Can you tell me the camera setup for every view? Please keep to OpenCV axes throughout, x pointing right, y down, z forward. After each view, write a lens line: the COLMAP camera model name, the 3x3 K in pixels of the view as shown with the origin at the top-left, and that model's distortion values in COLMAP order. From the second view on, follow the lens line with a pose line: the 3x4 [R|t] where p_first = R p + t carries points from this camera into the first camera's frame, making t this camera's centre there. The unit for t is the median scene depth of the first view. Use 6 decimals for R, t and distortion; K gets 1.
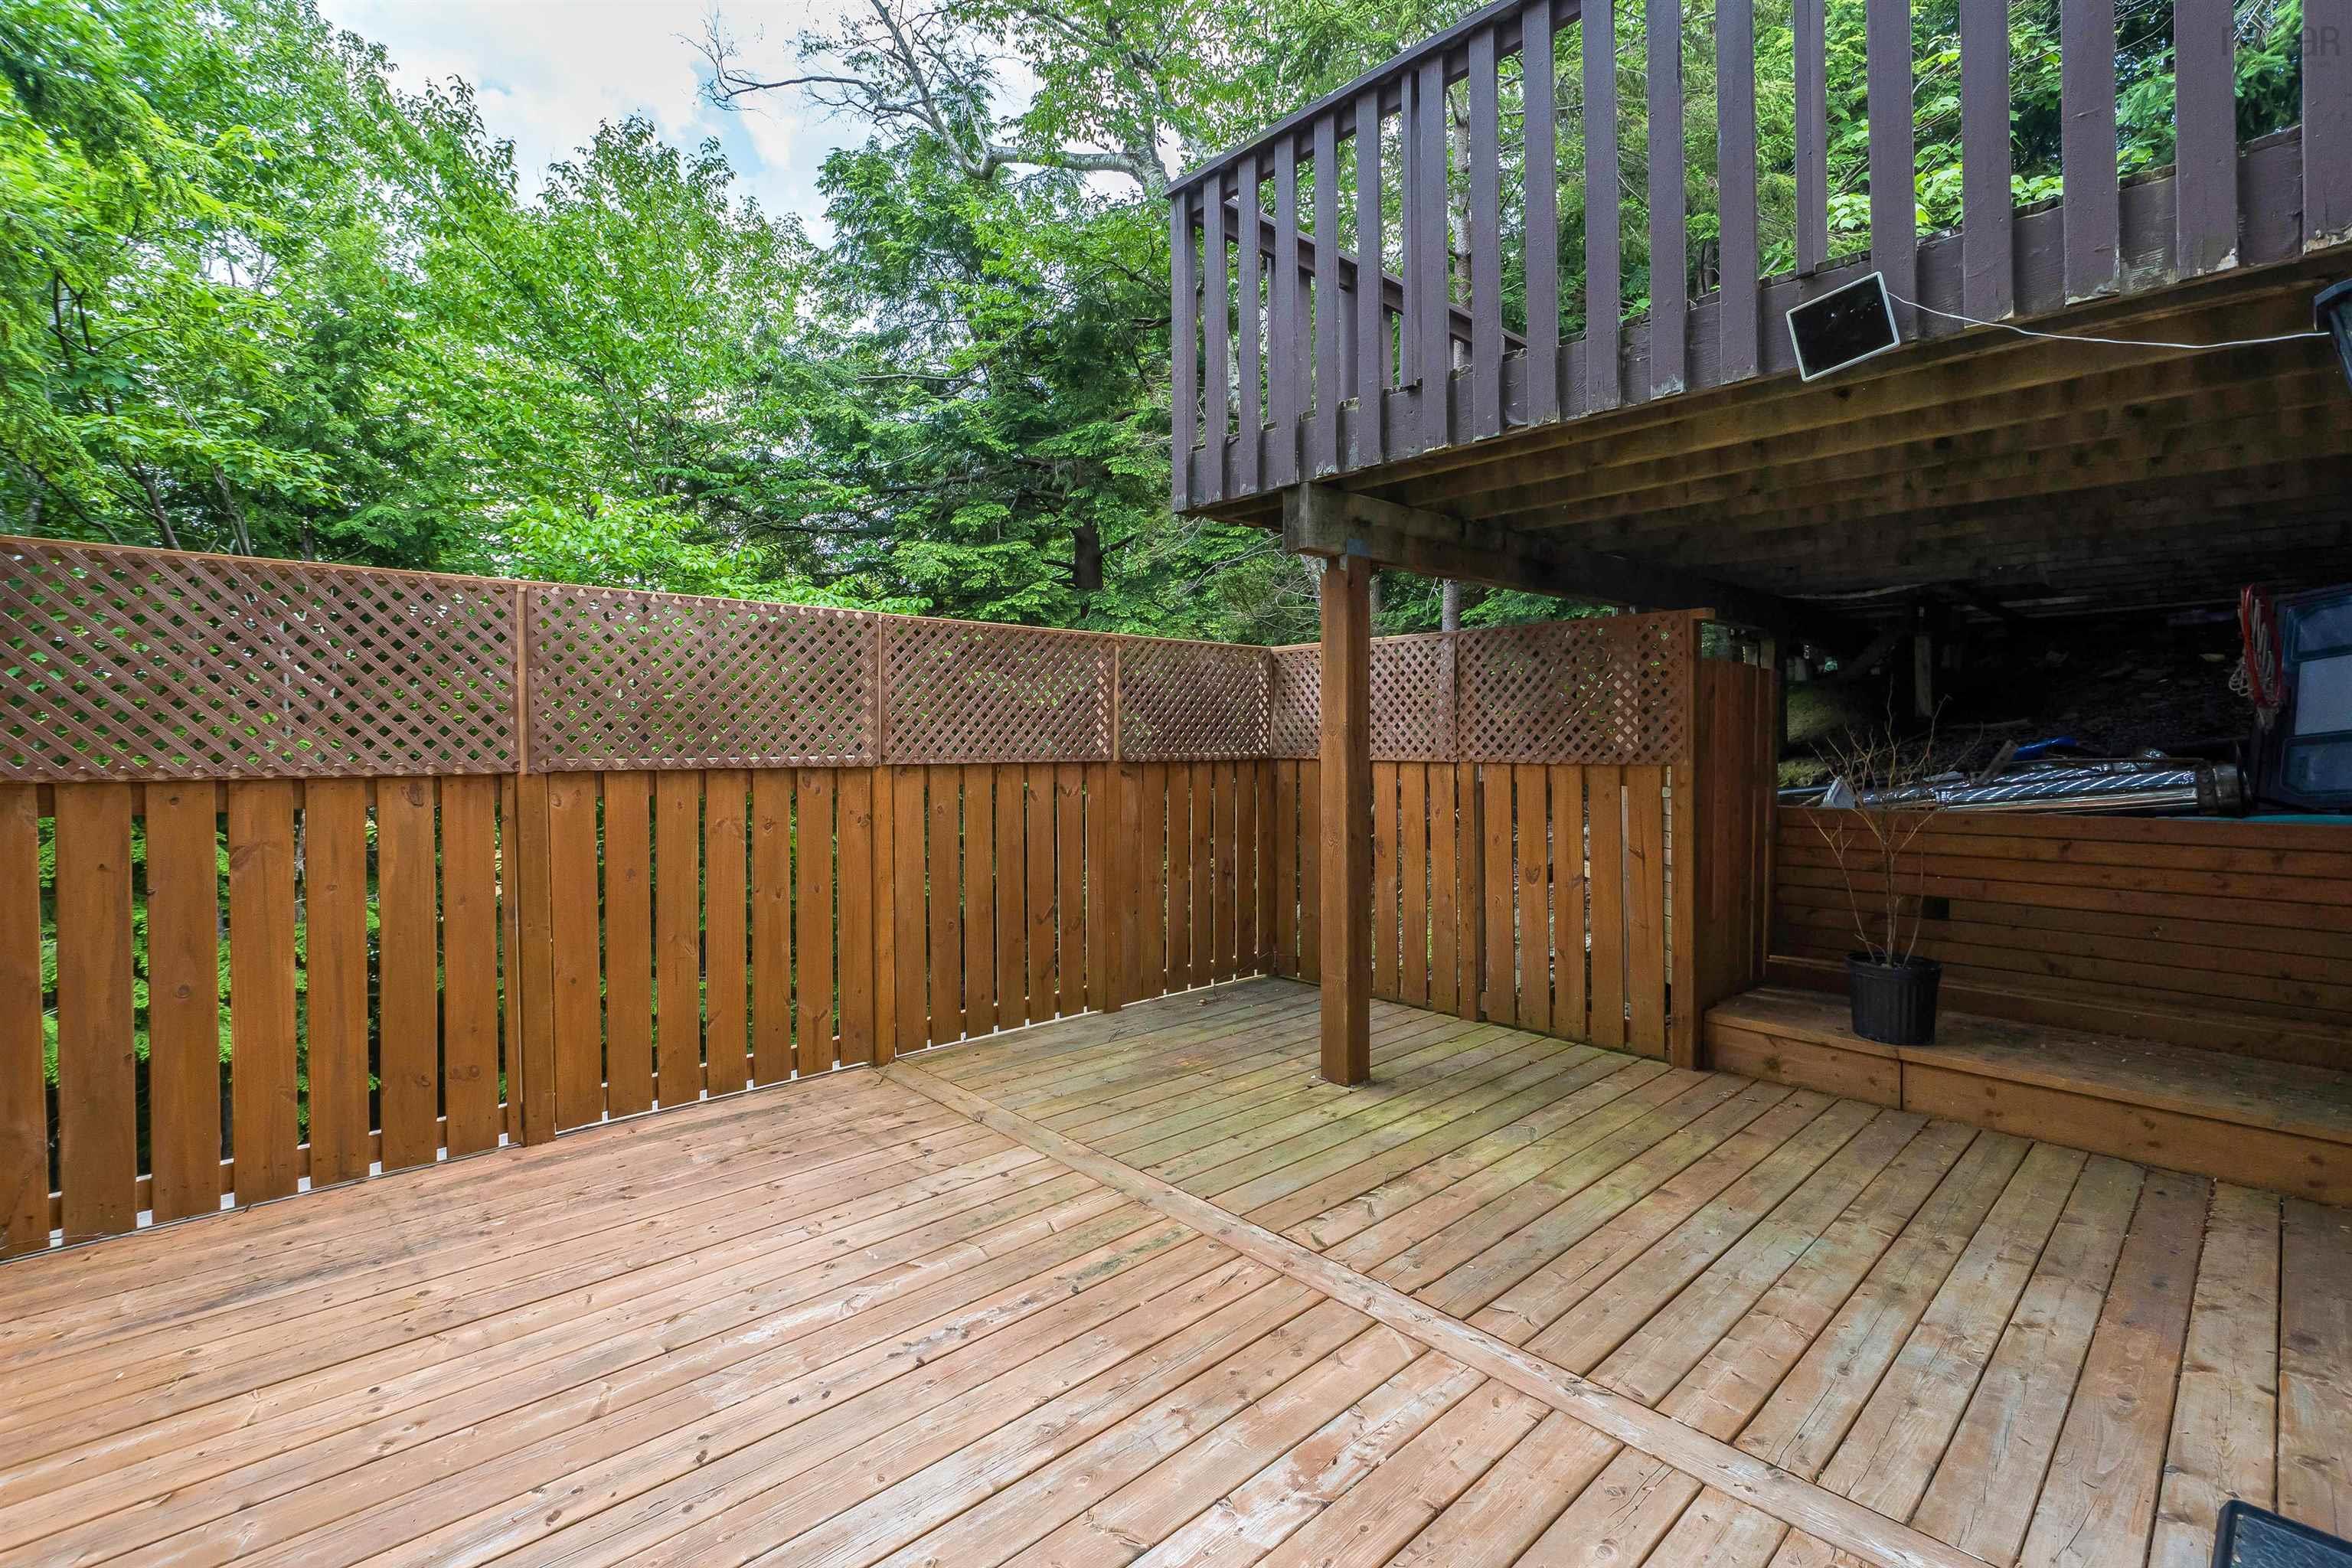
lens RADIAL K [[1049.9, 0, 1174.5], [0, 1049.9, 764.1], [0, 0, 1]] dist [-0.006524, -0.000350]
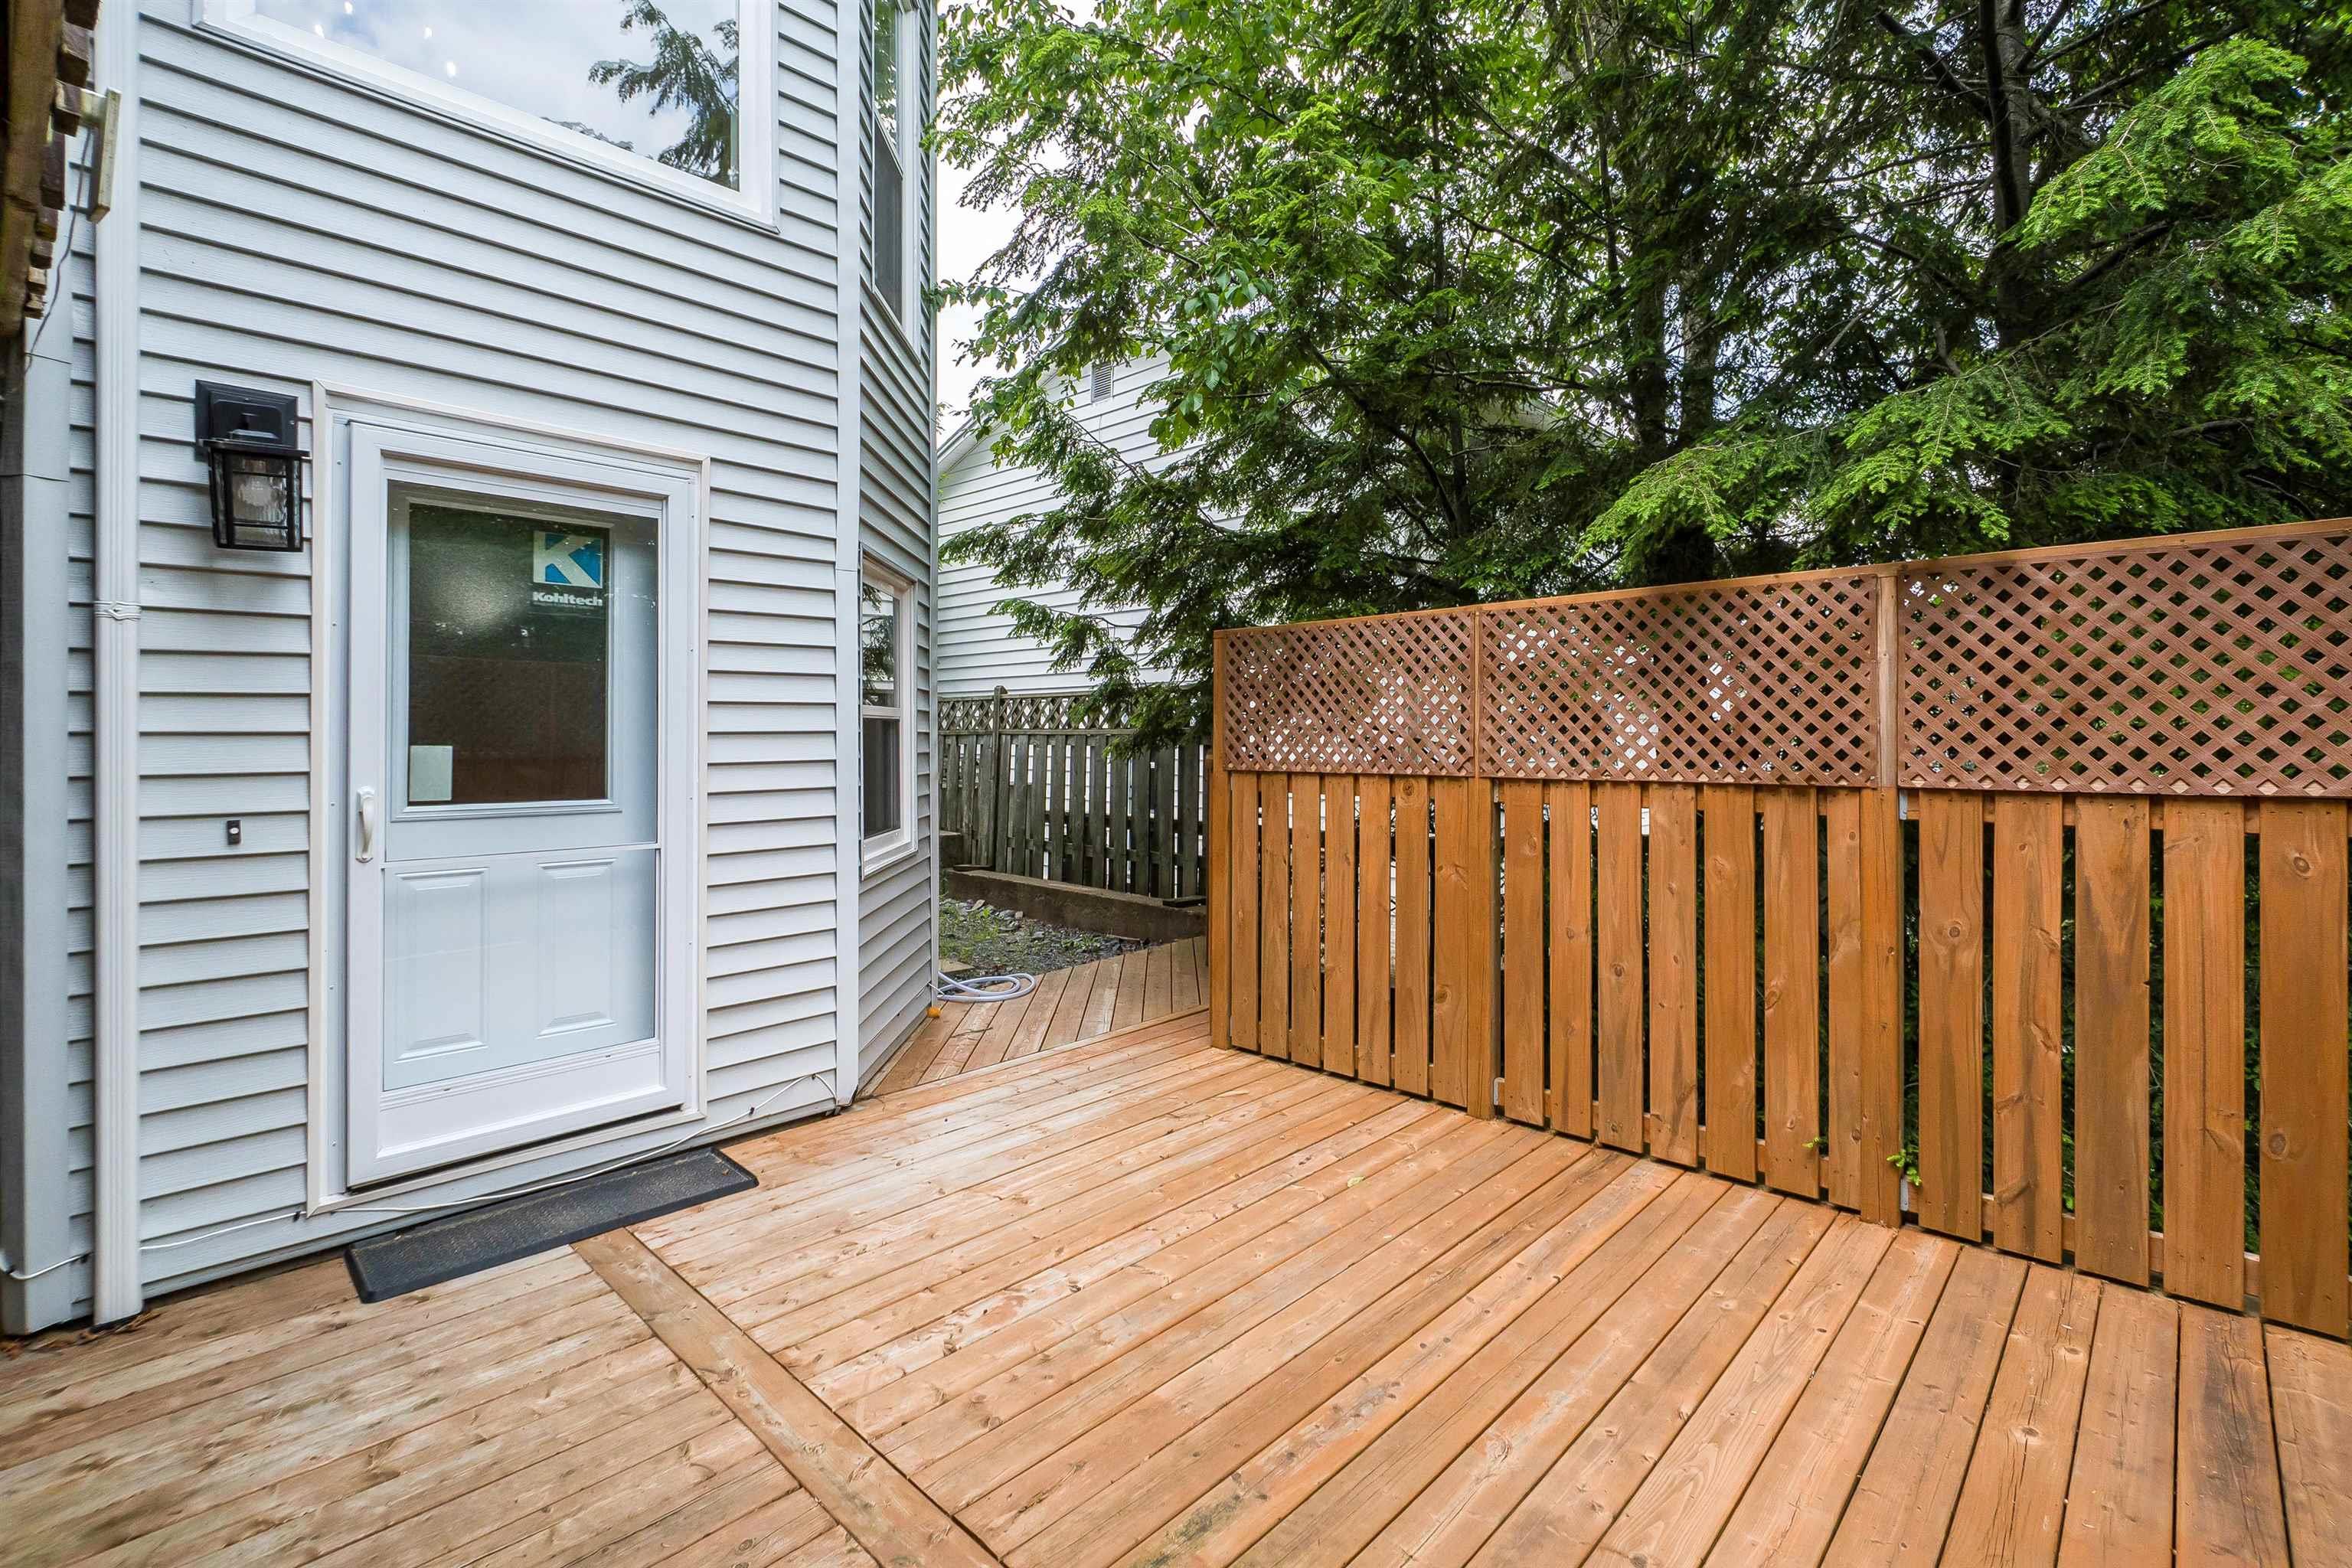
lens RADIAL K [[1049.9, 0, 1161.9], [0, 1049.9, 727.9], [0, 0, 1]] dist [-0.006524, -0.000350]
pose [[-0.998913, 0.009502, -0.045634, -0.012582], [0.009172, 0.999930, 0.007449, -0.061747], [0.045701, 0.007023, -0.998930, 2.129753]]
